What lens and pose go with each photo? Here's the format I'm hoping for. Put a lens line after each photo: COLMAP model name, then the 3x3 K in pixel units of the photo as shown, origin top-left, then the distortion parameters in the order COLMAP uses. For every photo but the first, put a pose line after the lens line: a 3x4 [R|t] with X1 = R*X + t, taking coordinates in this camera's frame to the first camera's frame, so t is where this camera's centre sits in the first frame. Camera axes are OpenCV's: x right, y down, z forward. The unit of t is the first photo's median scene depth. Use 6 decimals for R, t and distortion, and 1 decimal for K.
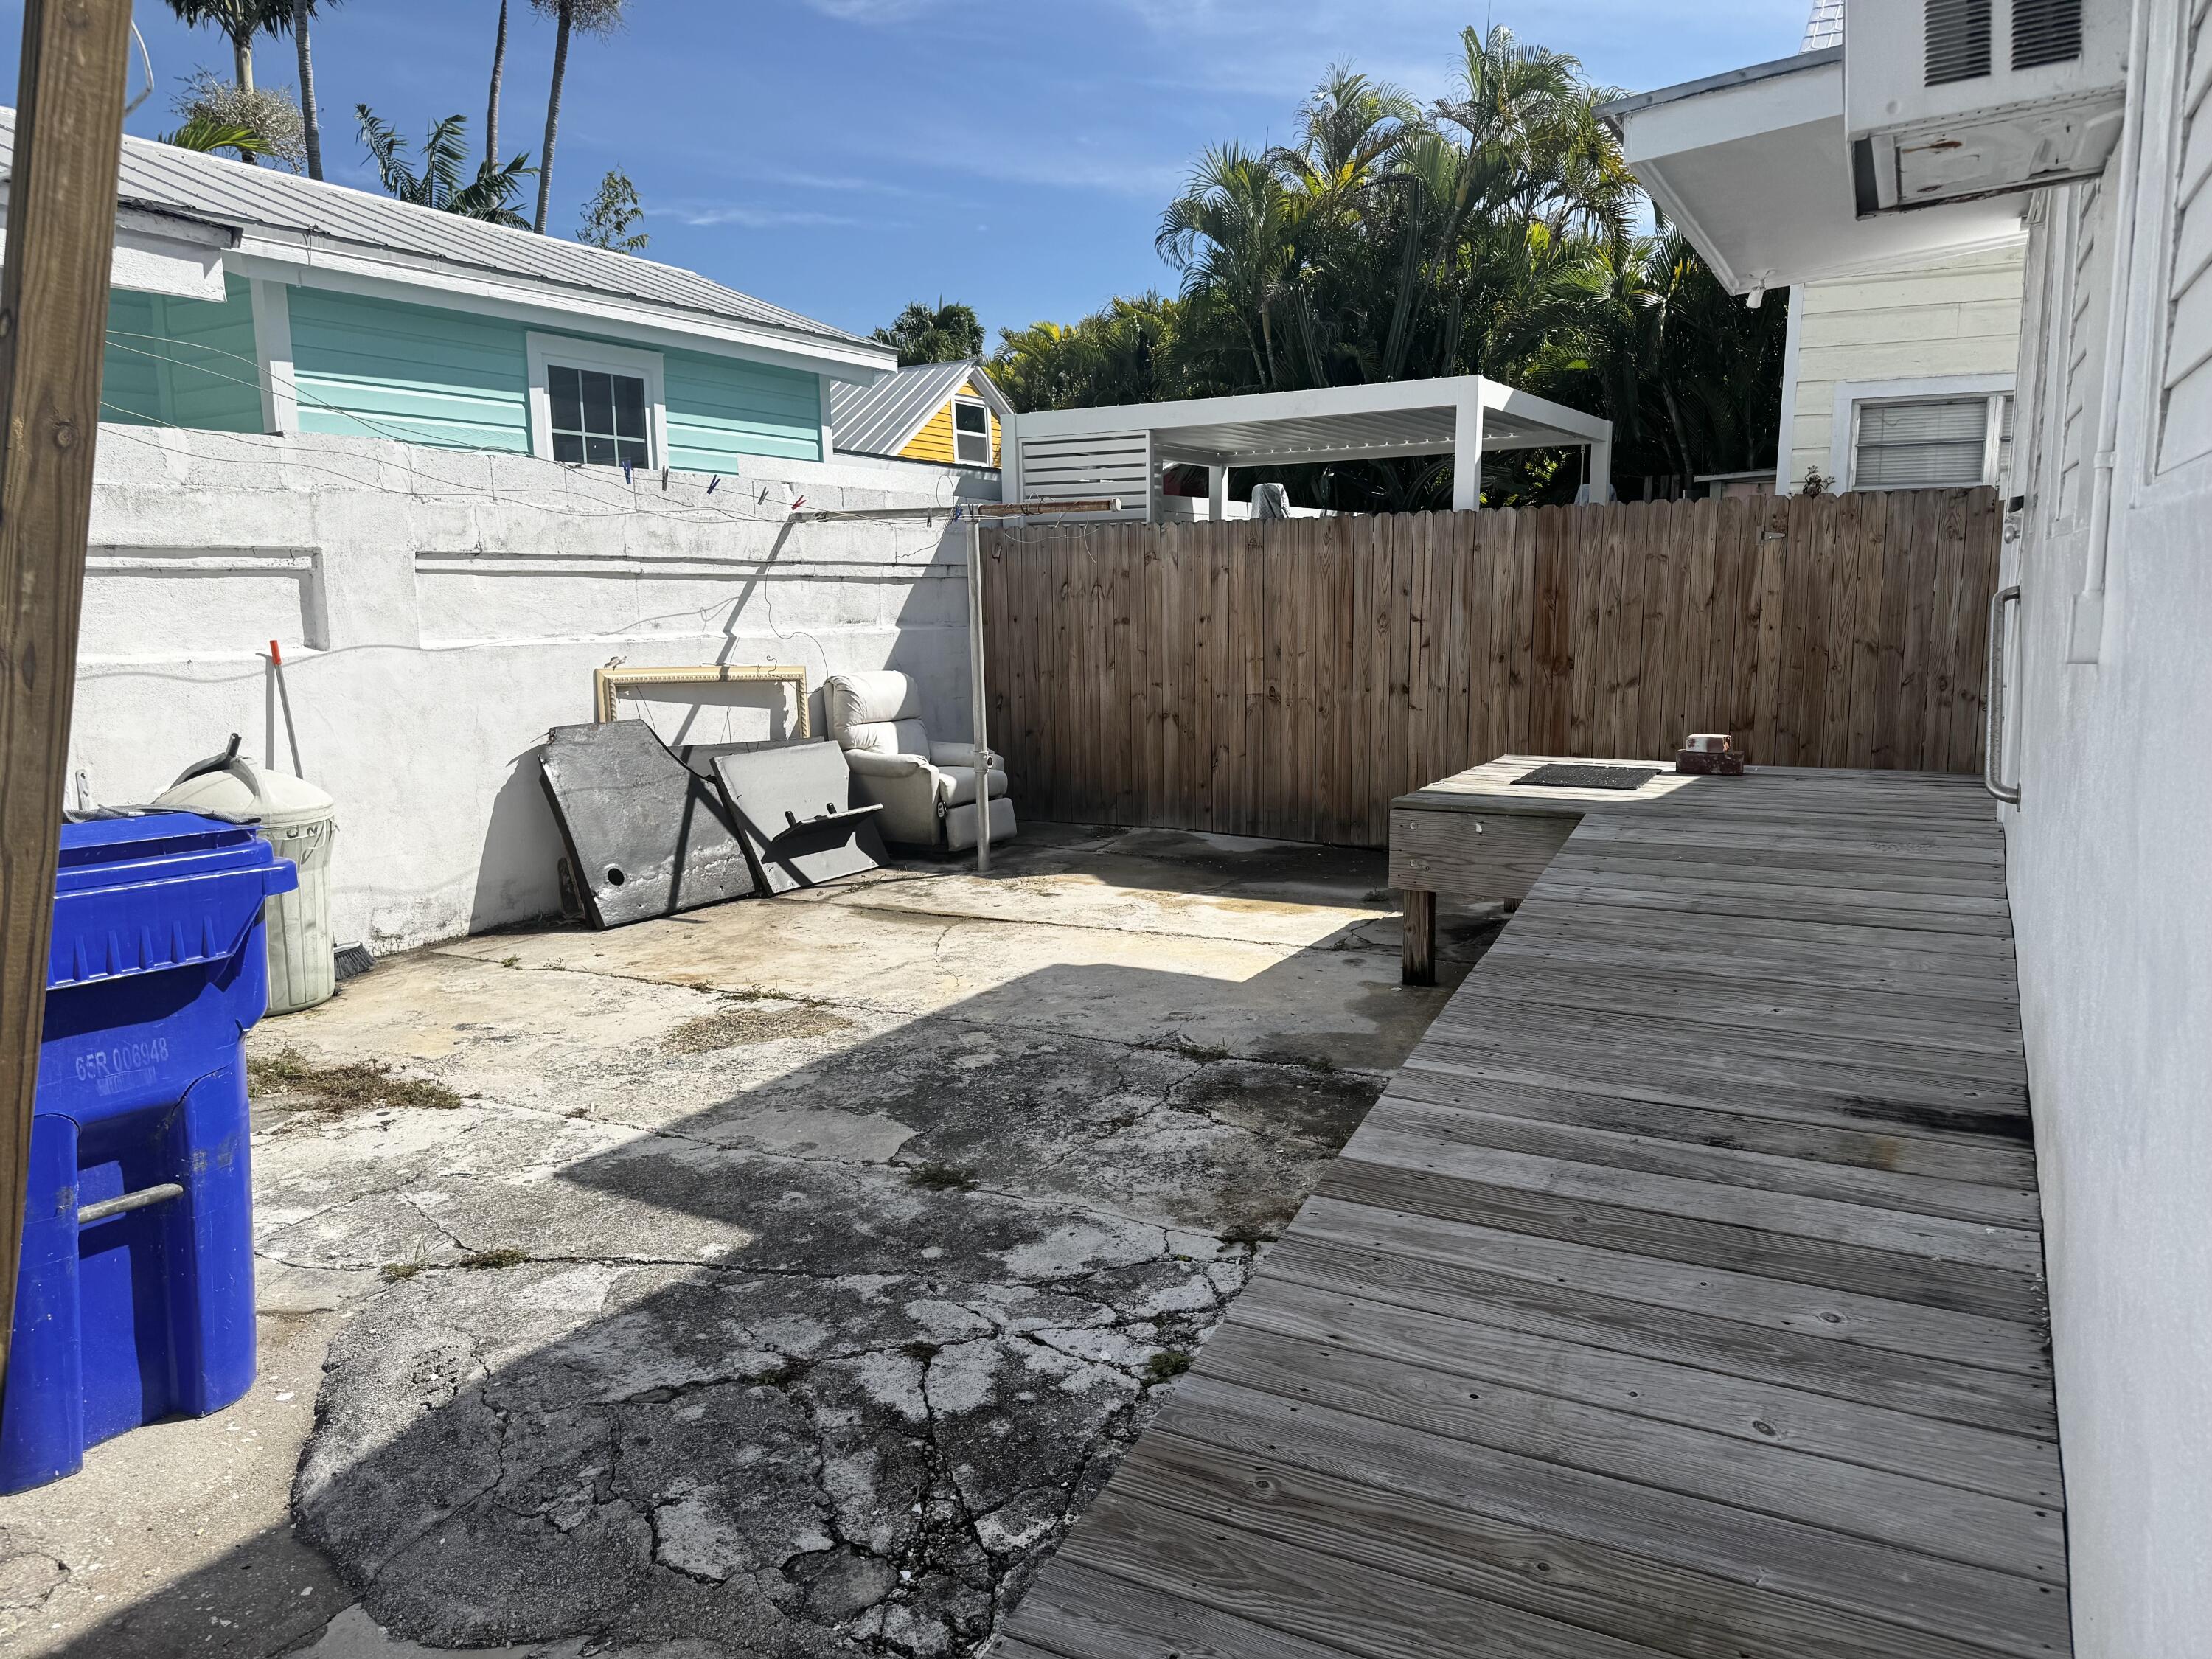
lens RADIAL K [[1536.1, 0, 1108.6], [0, 1536.1, 826.2], [0, 0, 1]] dist [0.143163, -0.205705]
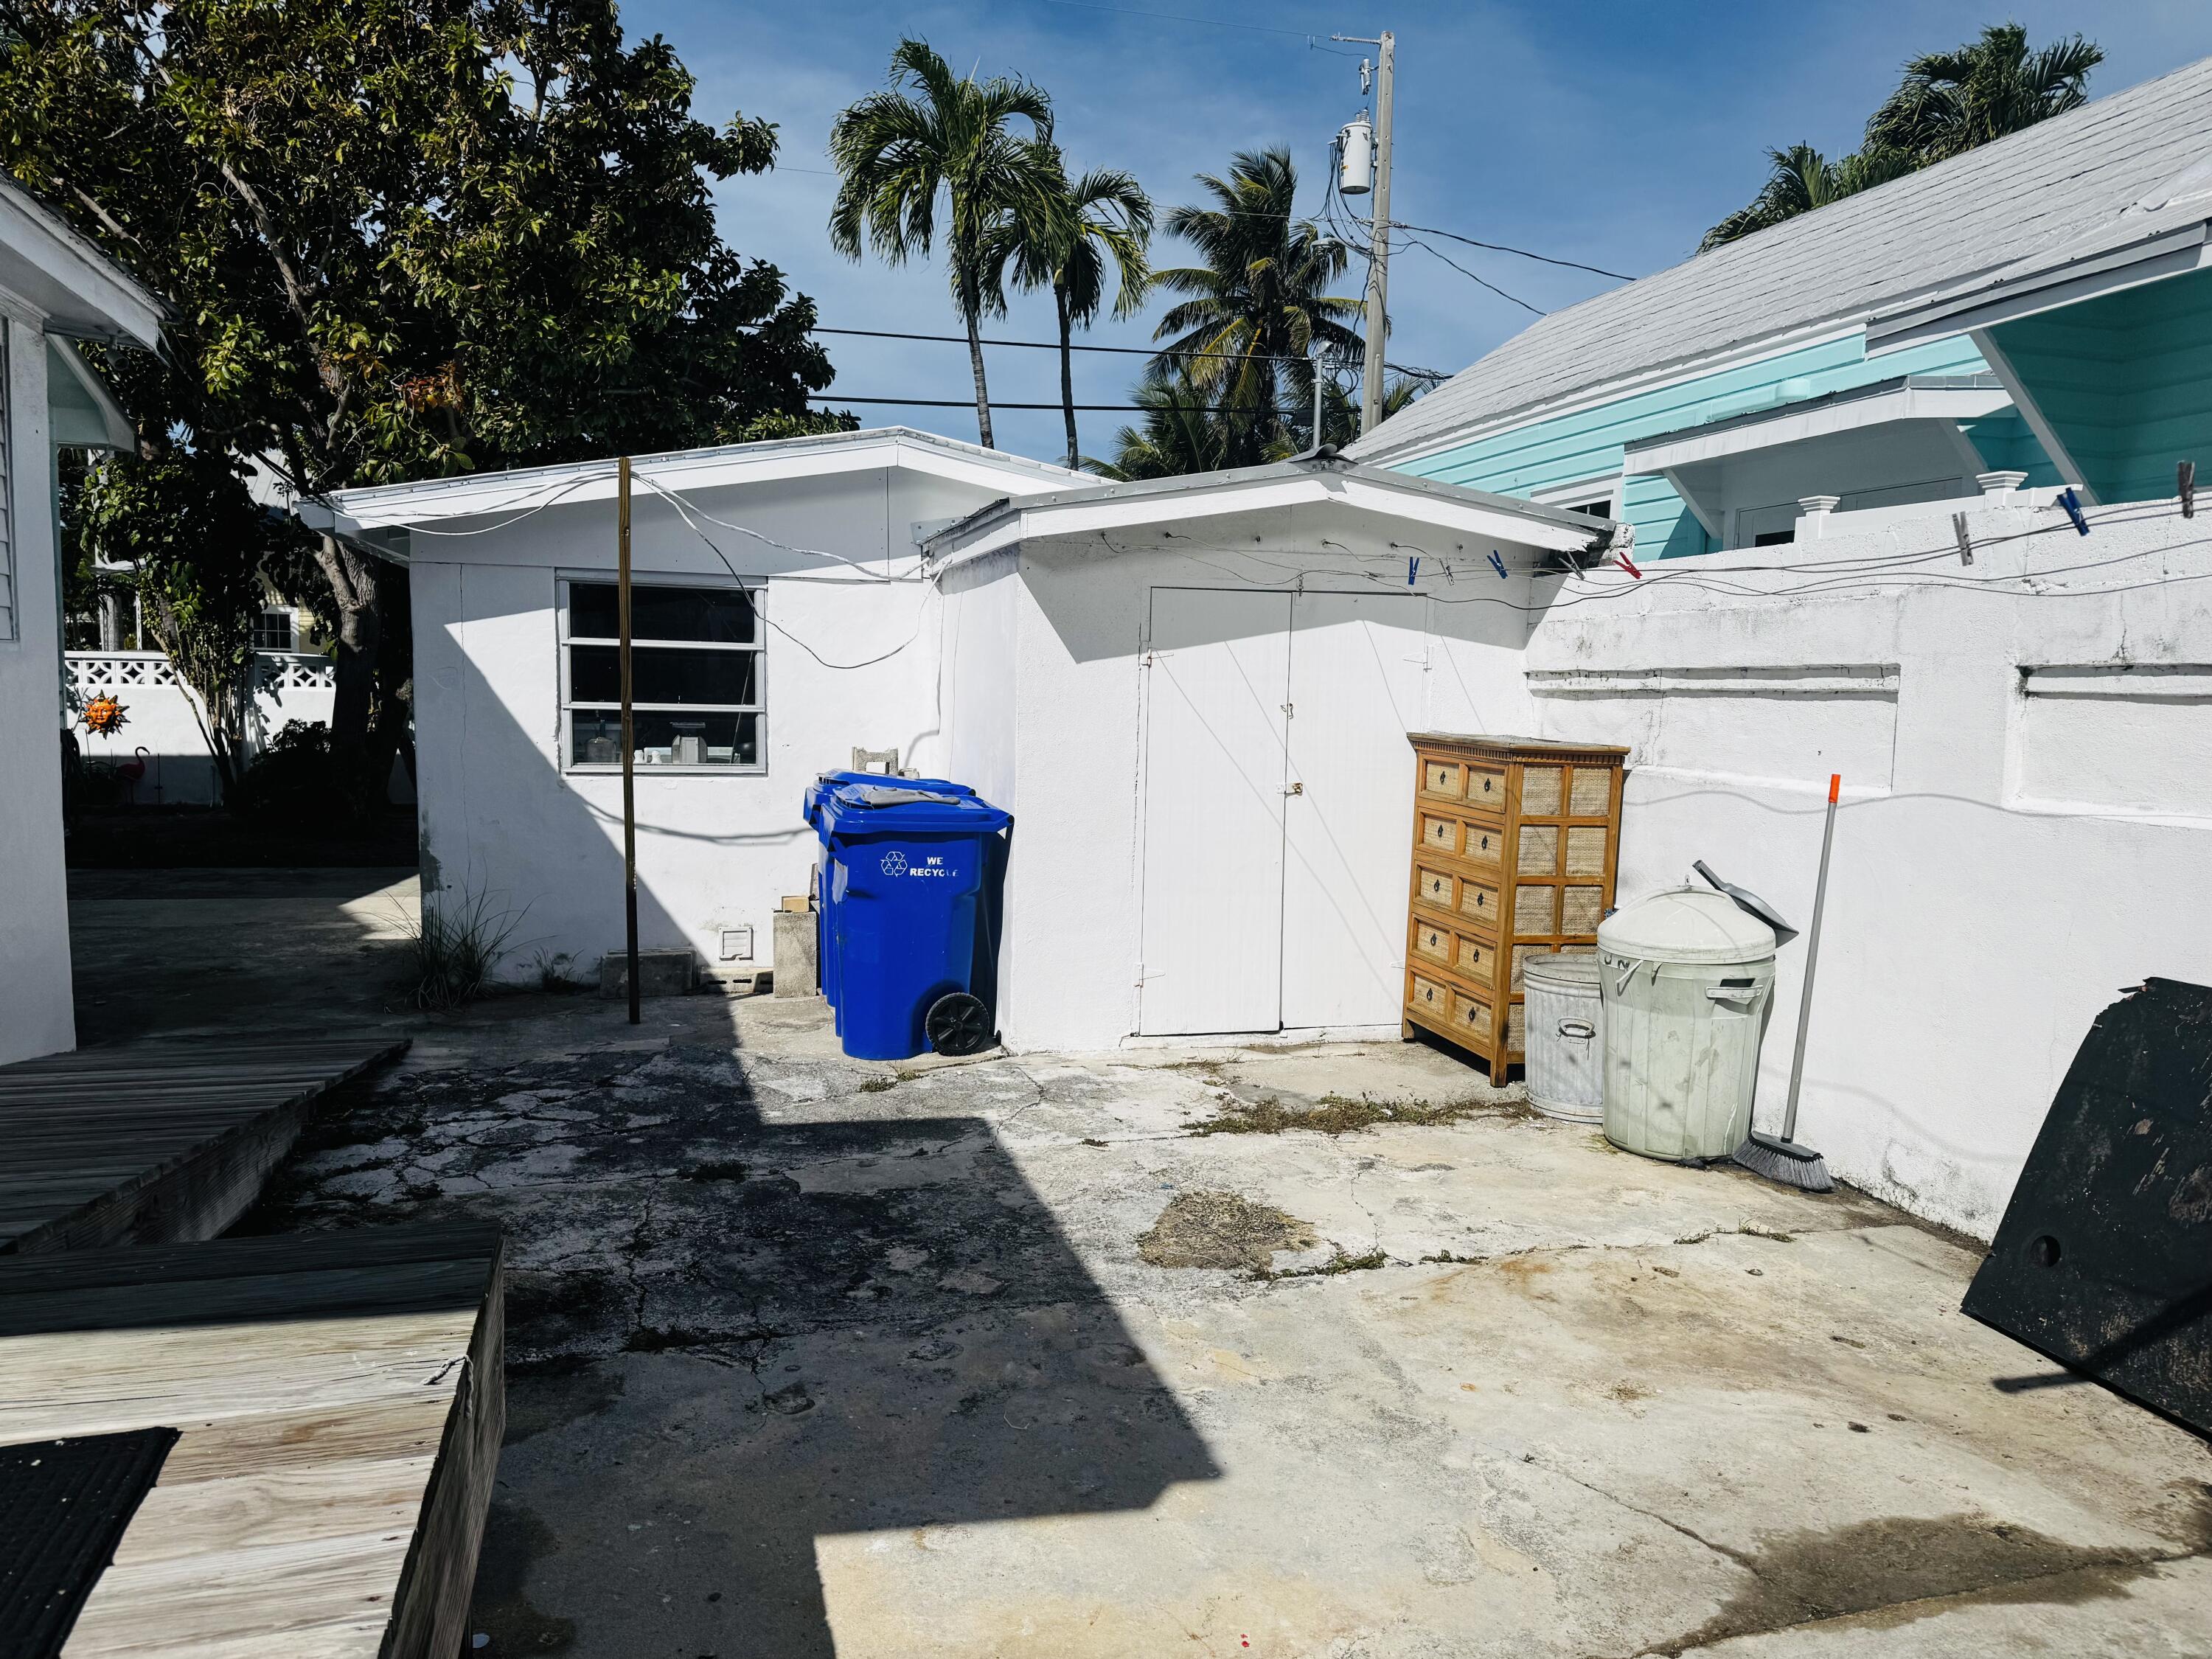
lens RADIAL K [[1536.1, 0, 1108.6], [0, 1536.1, 826.2], [0, 0, 1]] dist [0.143163, -0.205705]
pose [[-0.714044, 0.058356, -0.697664, 0.442421], [-0.119939, 0.971591, 0.204023, -0.282546], [0.689751, 0.229359, -0.686760, 1.718002]]
